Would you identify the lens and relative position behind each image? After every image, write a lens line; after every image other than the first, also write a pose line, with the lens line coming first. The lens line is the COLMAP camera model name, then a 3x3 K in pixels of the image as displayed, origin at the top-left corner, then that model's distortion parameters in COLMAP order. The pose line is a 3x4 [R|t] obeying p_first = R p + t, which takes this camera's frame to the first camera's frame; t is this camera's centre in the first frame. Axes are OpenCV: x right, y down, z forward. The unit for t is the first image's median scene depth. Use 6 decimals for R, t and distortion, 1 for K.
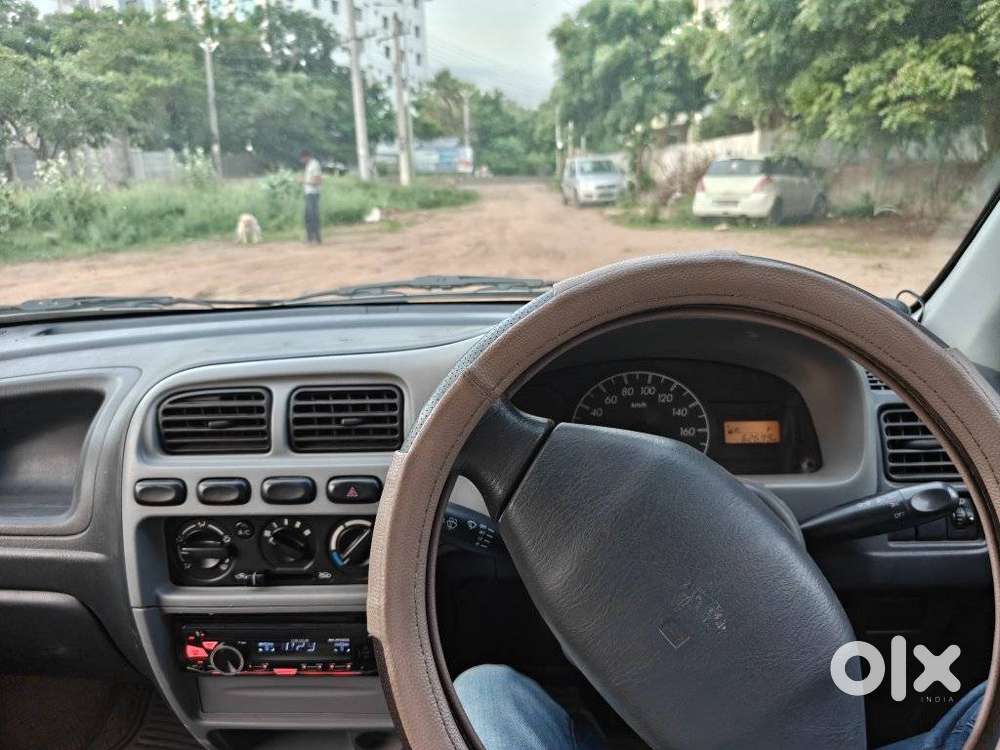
lens RADIAL K [[713.8, 0, 509.0], [0, 713.8, 378.7], [0, 0, 1]] dist [-0.002774, -0.001360]
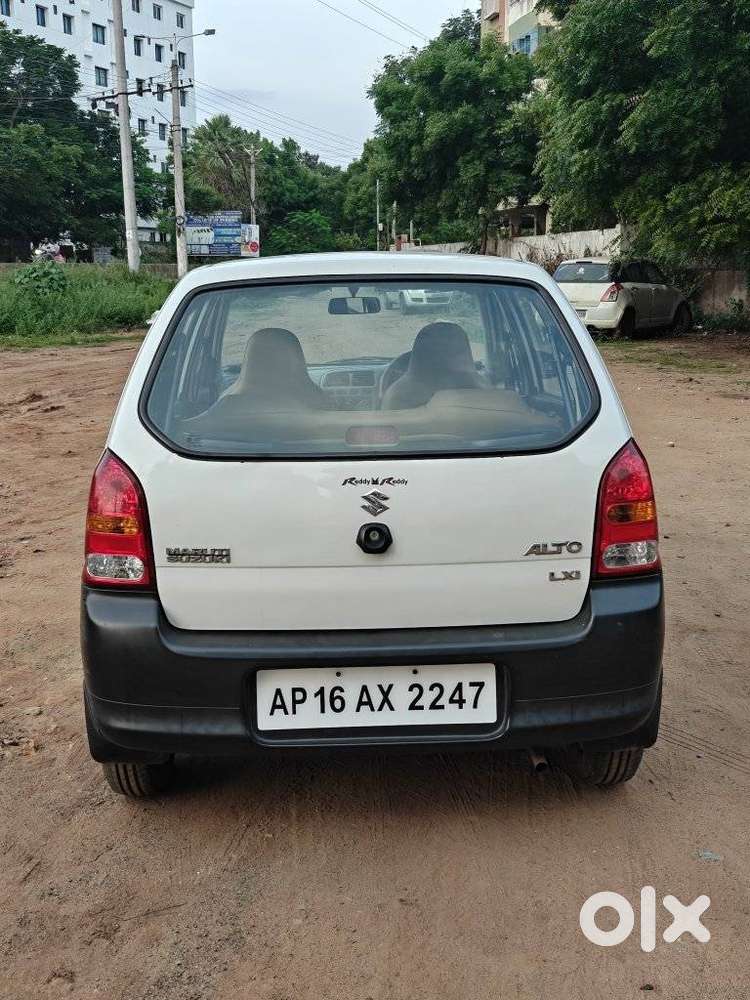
lens RADIAL K [[1061.4, 0, 354.1], [0, 1061.4, 488.5], [0, 0, 1]] dist [0.094733, -0.237466]
pose [[0.998694, 0.010346, 0.050040, -0.014865], [-0.007135, 0.997929, -0.063928, 0.031017], [-0.050598, 0.063488, 0.996699, -0.155115]]
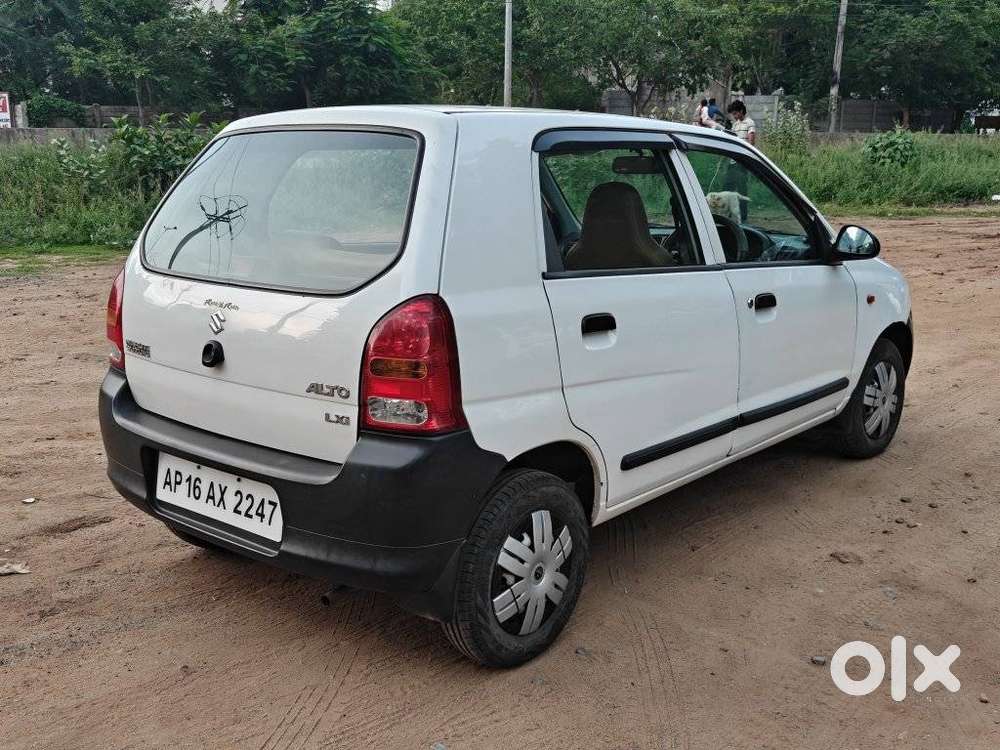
lens RADIAL K [[1061.4, 0, 507.9], [0, 1061.4, 376.3], [0, 0, 1]] dist [0.094733, -0.237466]
pose [[0.779809, 0.167814, -0.603105, 0.083121], [-0.192910, 0.980935, 0.023514, 0.023093], [0.595553, 0.098009, 0.797315, -0.128342]]
